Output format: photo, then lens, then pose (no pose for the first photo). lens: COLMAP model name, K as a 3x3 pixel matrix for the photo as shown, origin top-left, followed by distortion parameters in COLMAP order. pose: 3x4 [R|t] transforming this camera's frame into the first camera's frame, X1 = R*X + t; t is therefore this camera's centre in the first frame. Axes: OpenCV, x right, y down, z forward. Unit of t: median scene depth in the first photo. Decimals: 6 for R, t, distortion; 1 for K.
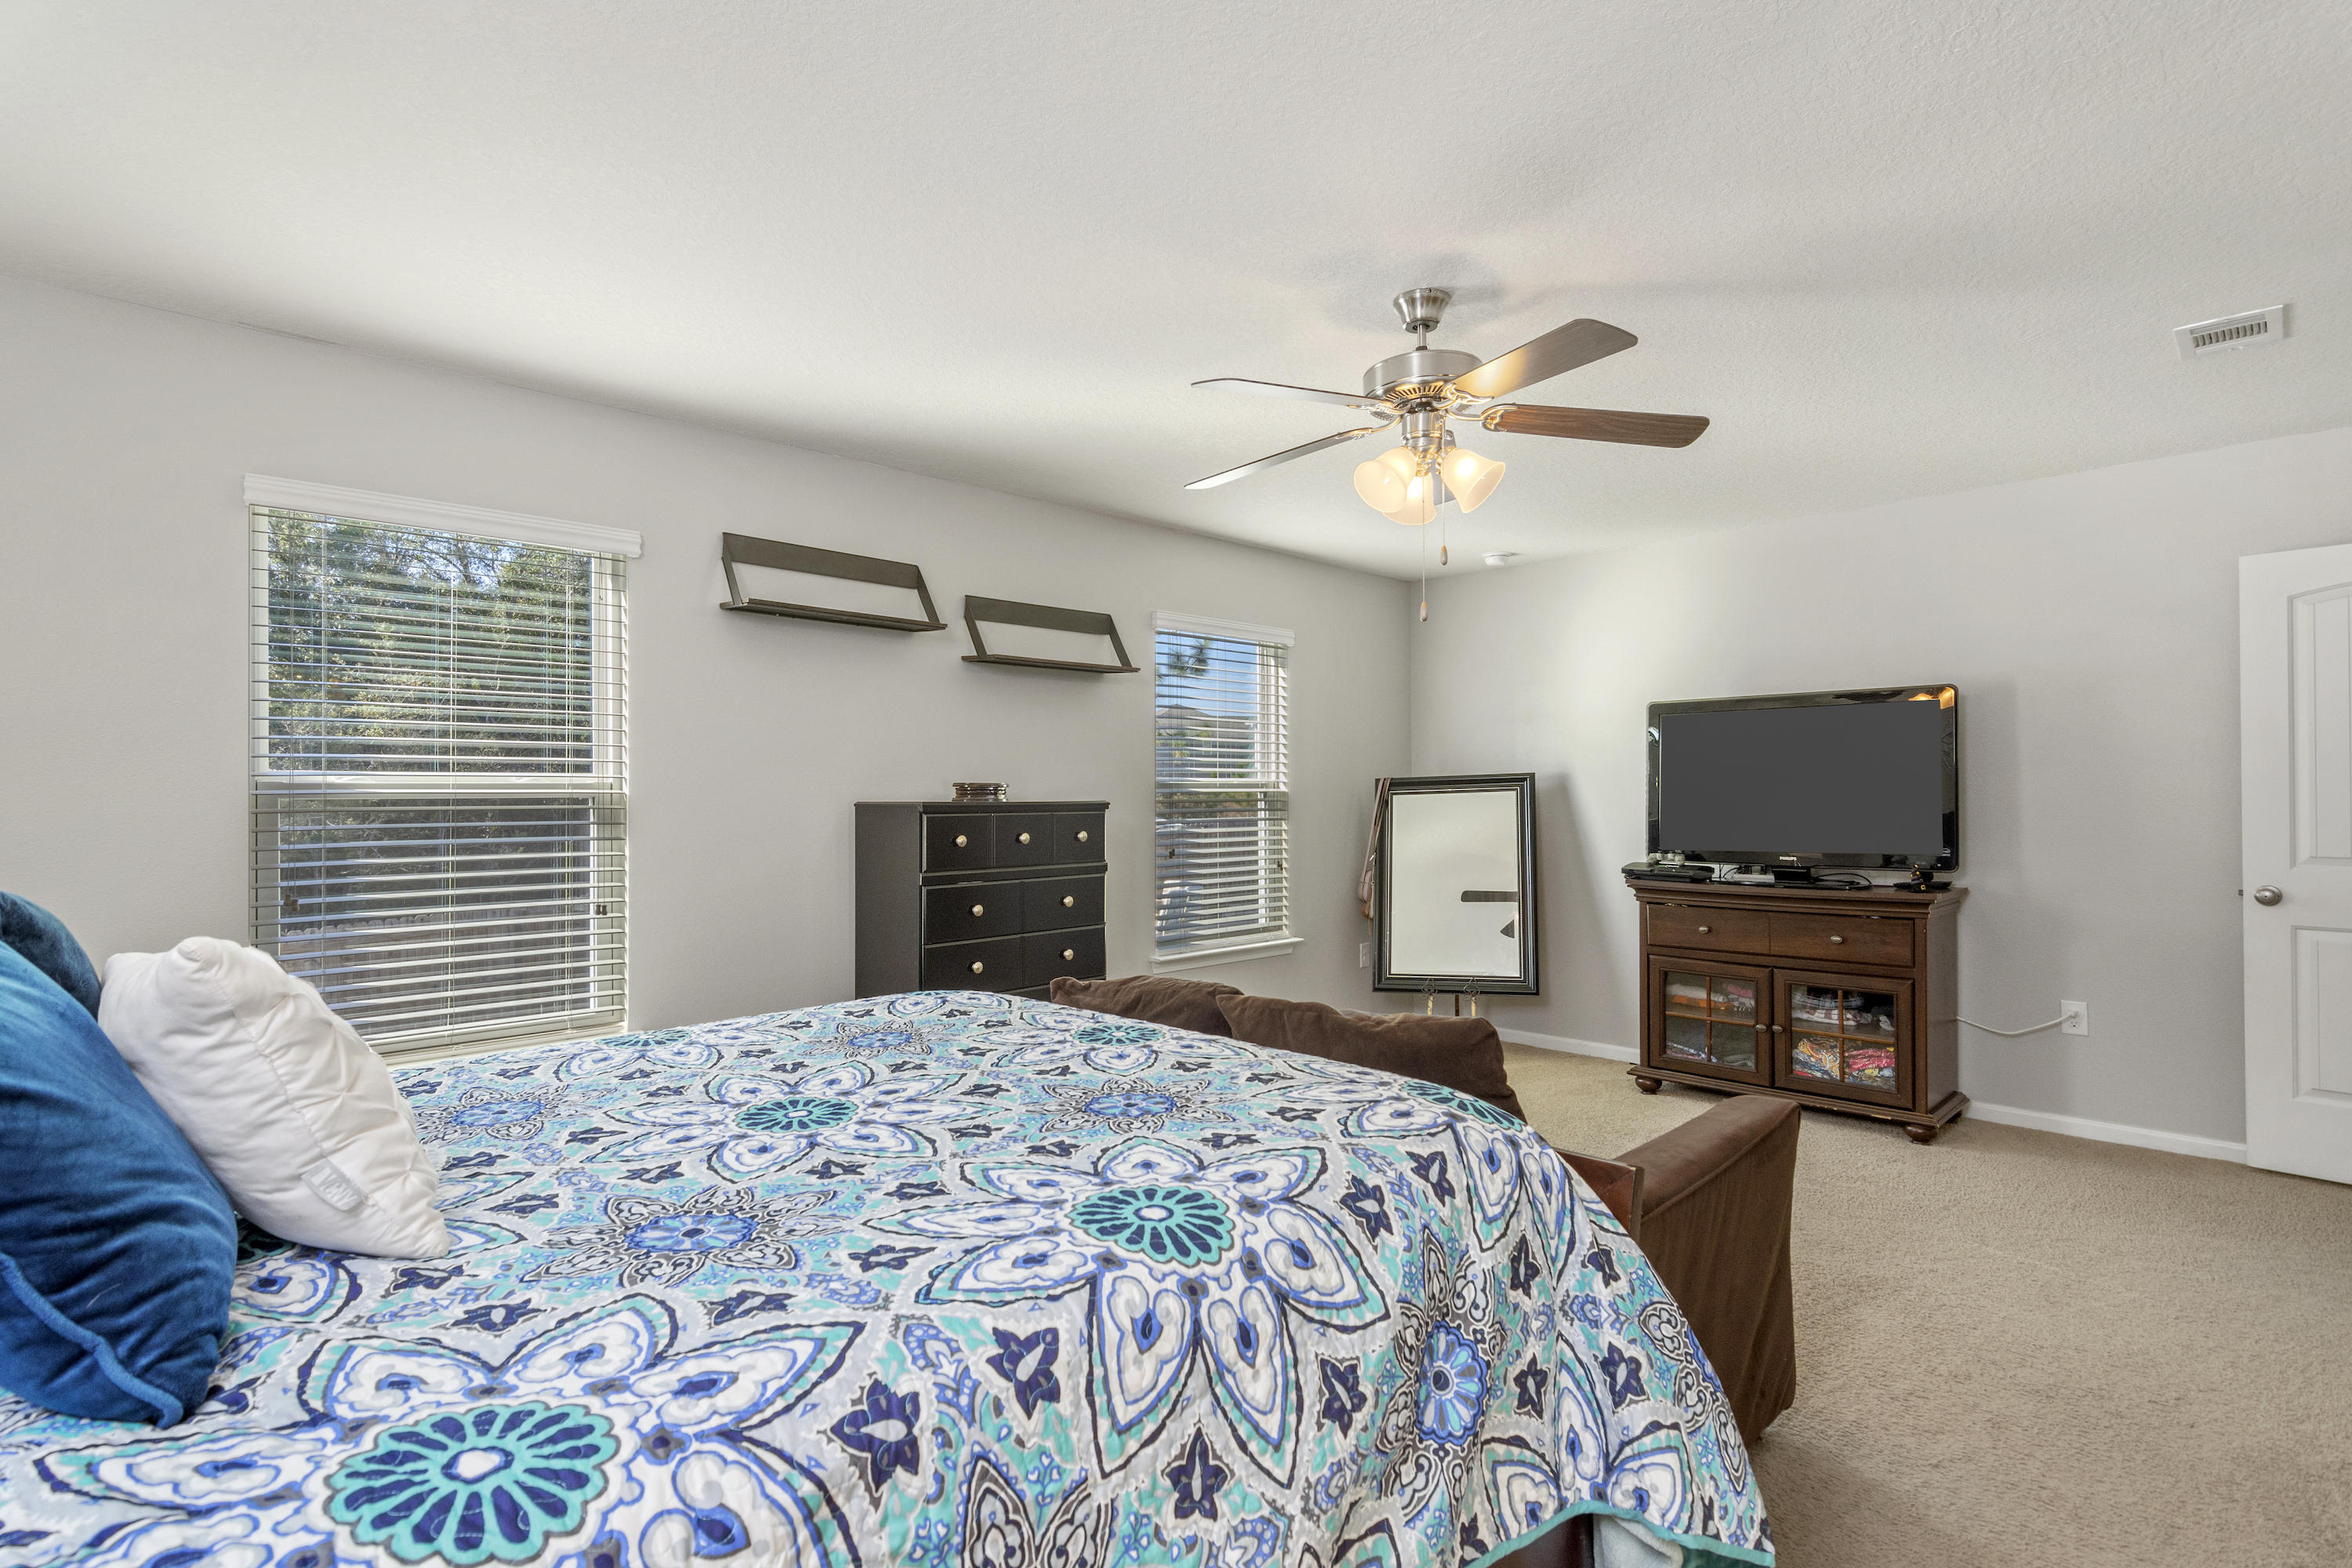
lens RADIAL K [[1129.0, 0, 1174.3], [0, 1129.0, 800.4], [0, 0, 1]] dist [0.000064, 0.000437]
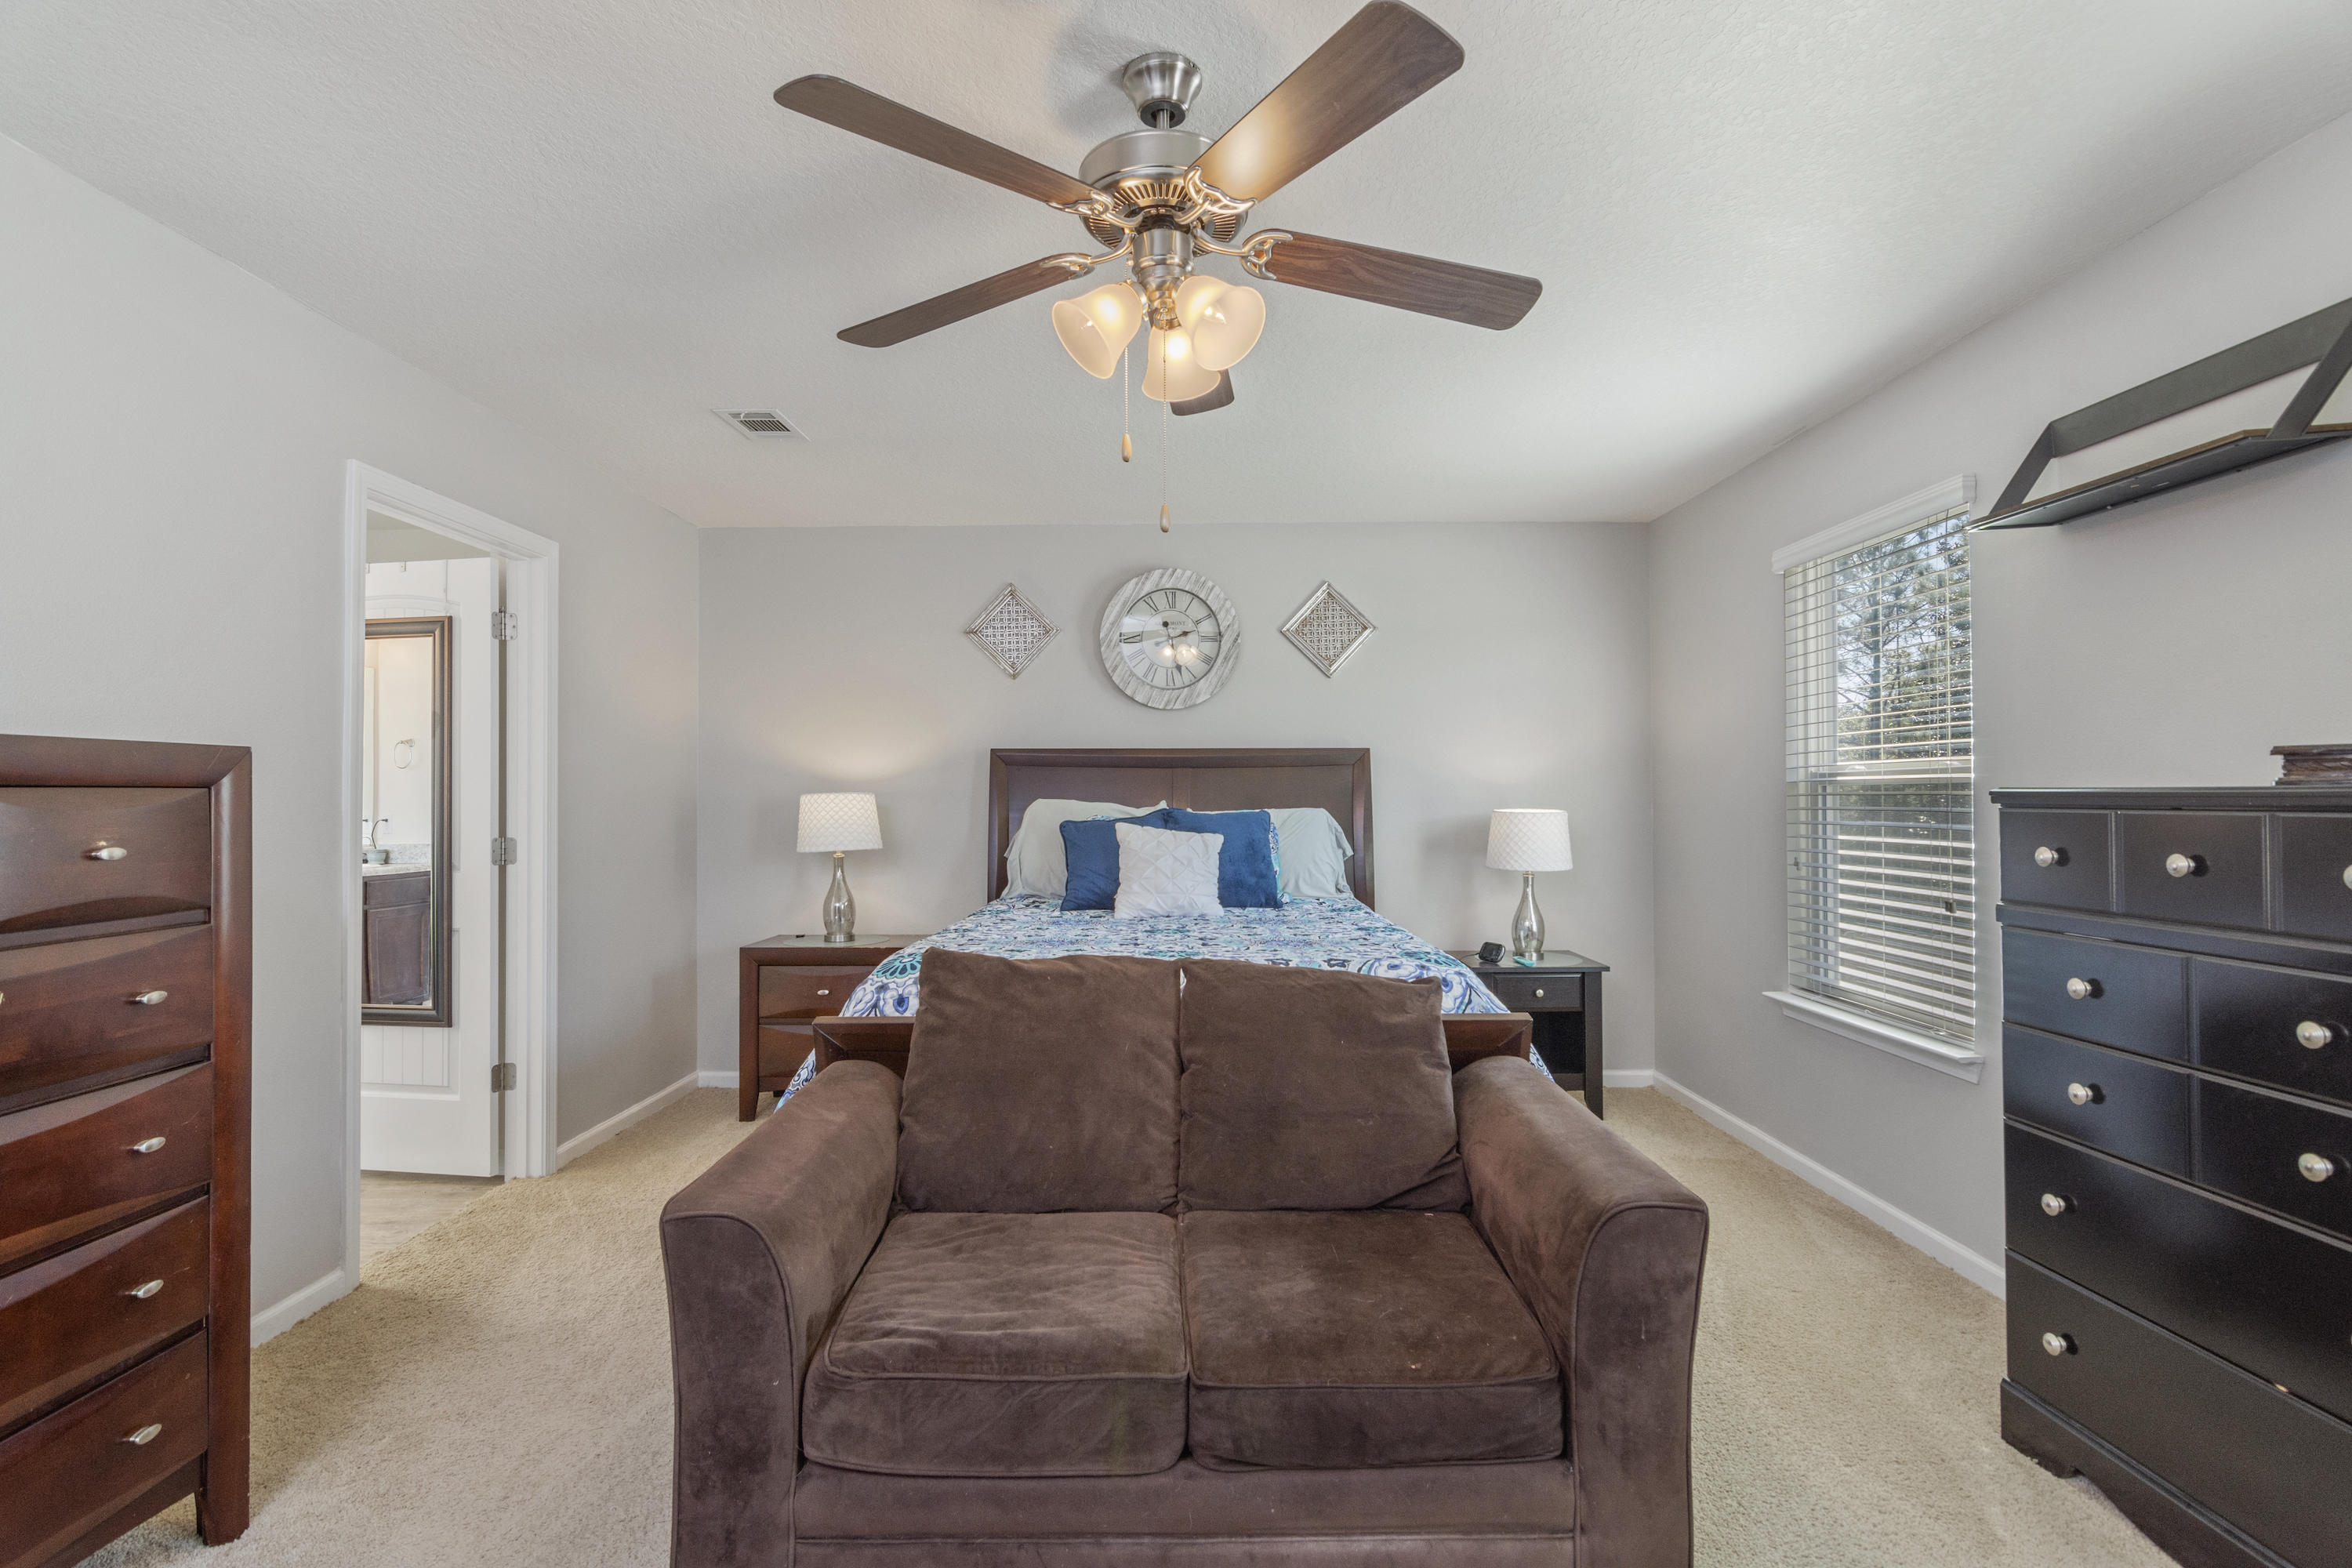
lens RADIAL K [[1131.8, 0, 1168.3], [0, 1131.8, 791.0], [0, 0, 1]] dist [0.000858, 0.000283]
pose [[-0.698275, 0.008062, -0.715784, 0.480413], [0.010223, 0.999947, 0.001291, -0.002210], [0.715756, -0.006416, -0.698321, 0.995207]]
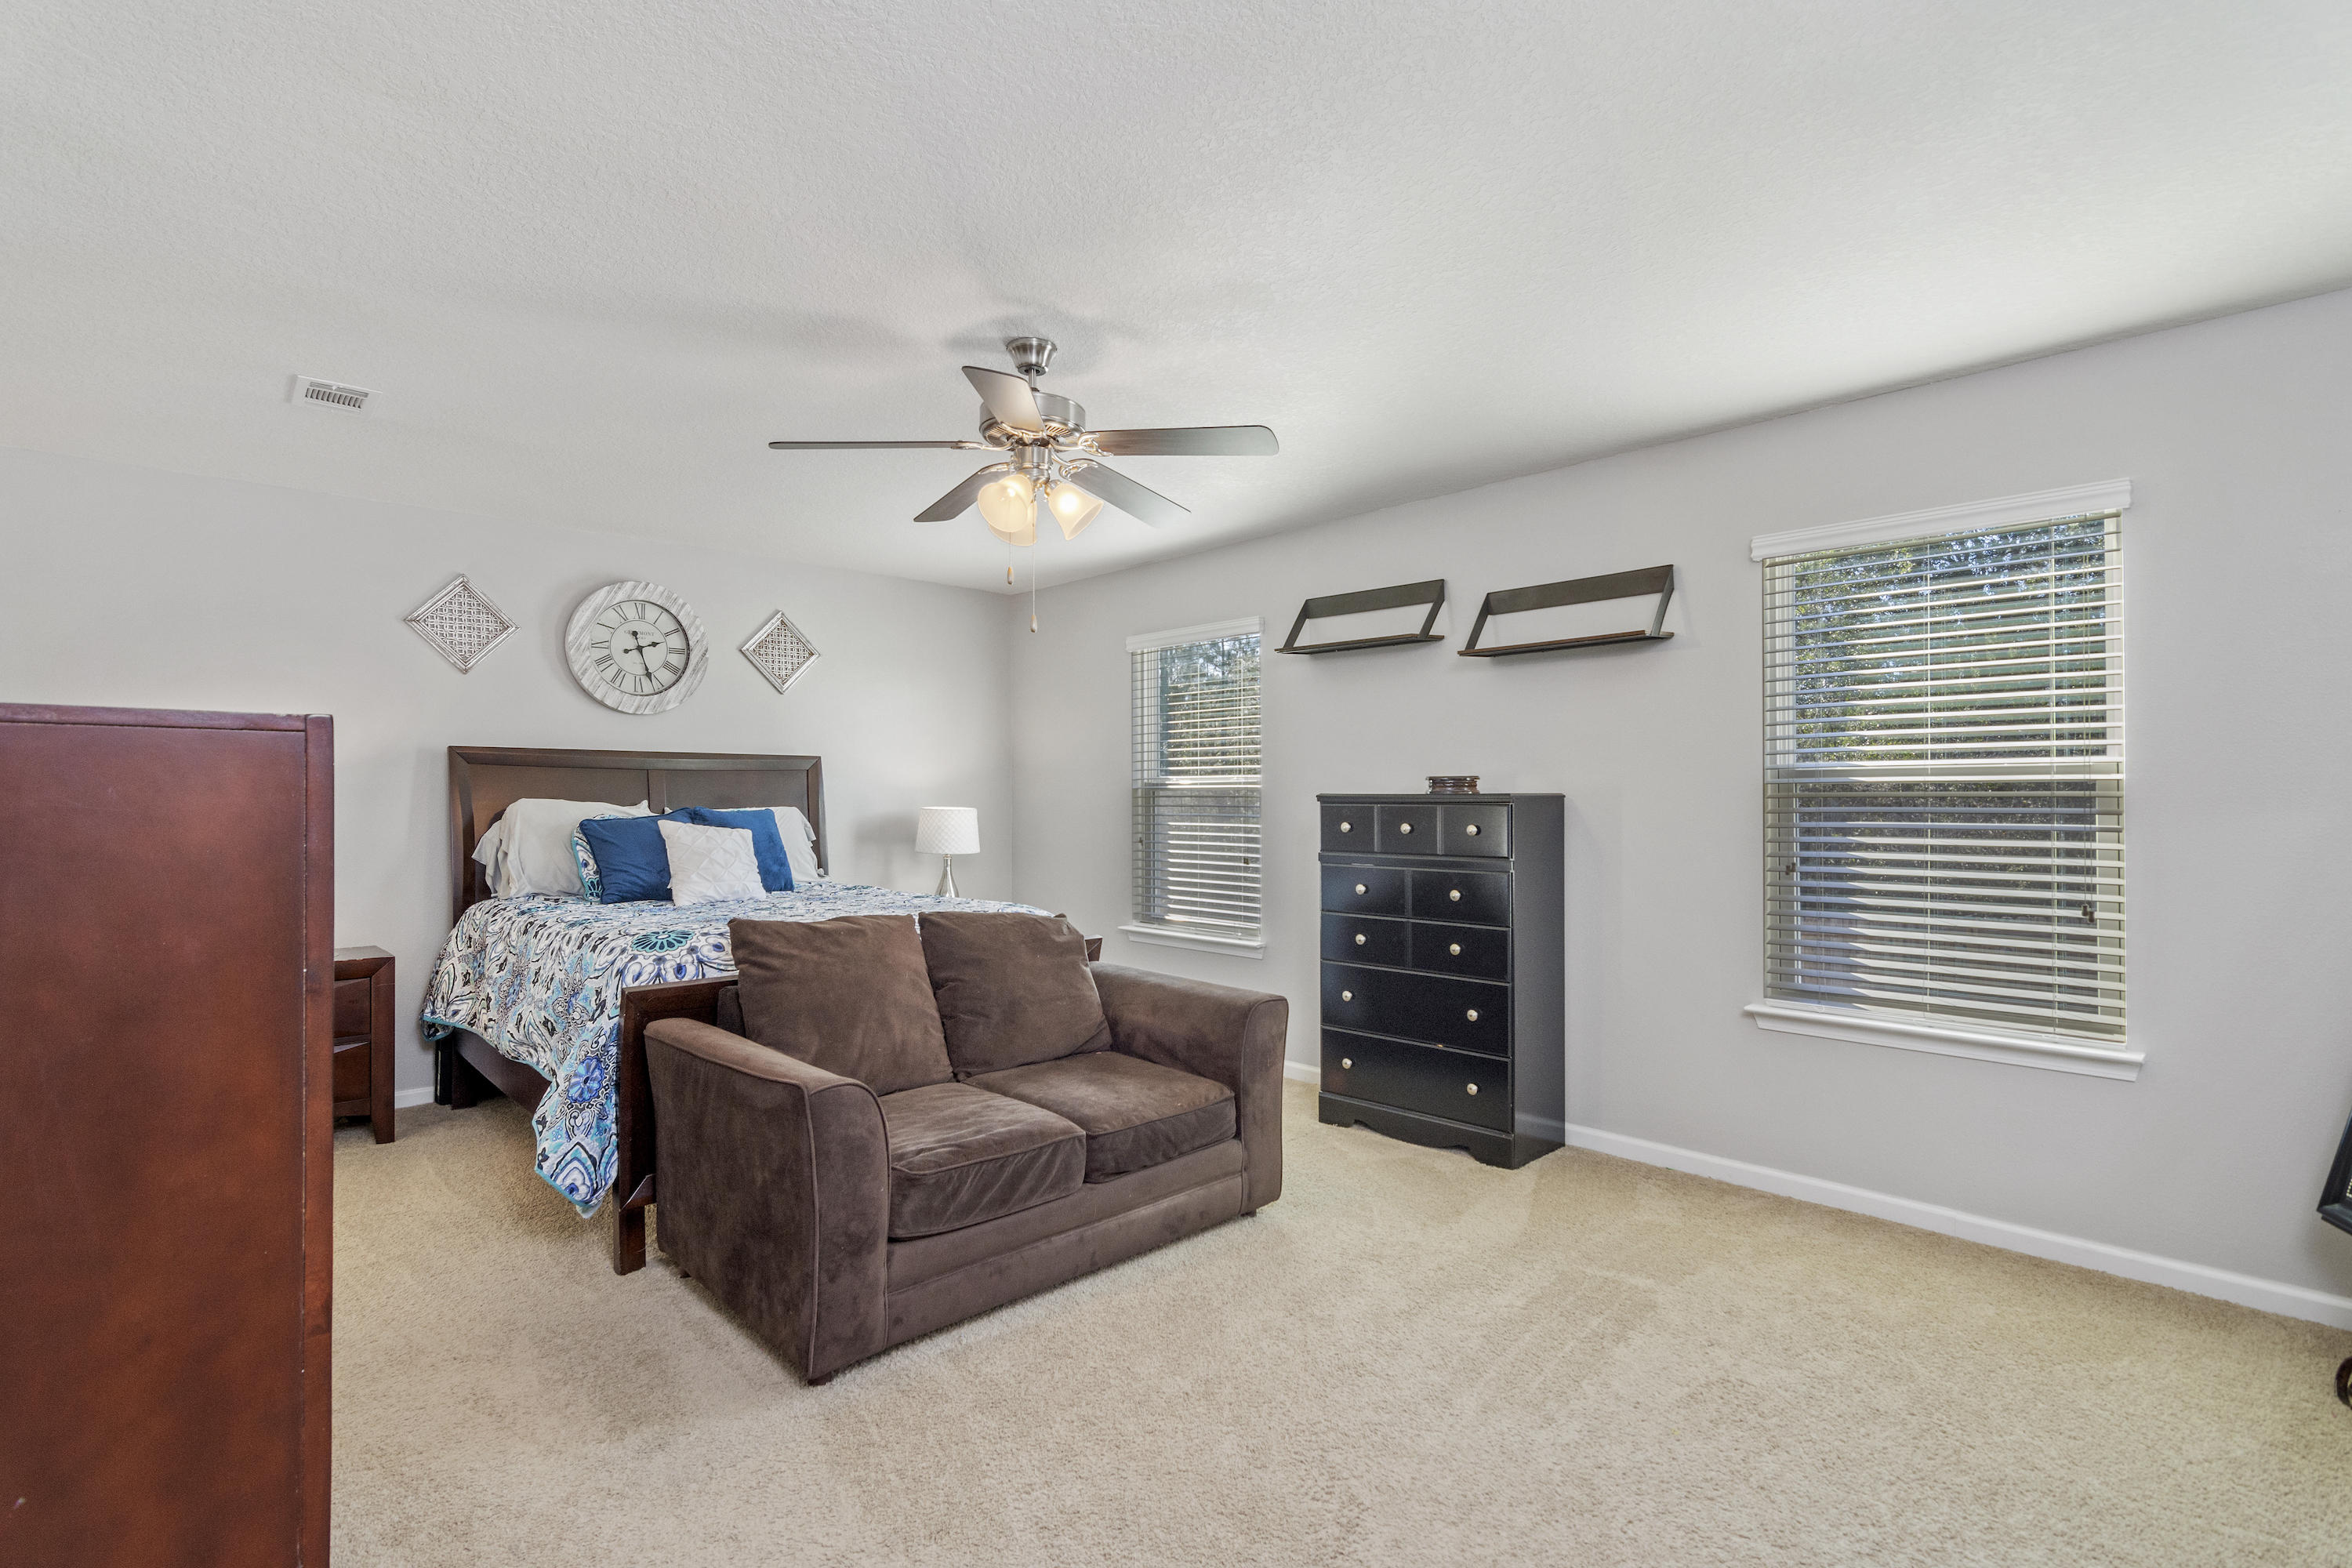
lens RADIAL K [[1129.0, 0, 1174.3], [0, 1129.0, 800.4], [0, 0, 1]] dist [0.000064, 0.000437]
pose [[-0.011618, 0.012844, -0.999850, 0.892581], [0.000467, 0.999917, 0.012840, -0.006588], [0.999932, -0.000318, -0.011623, 0.770958]]
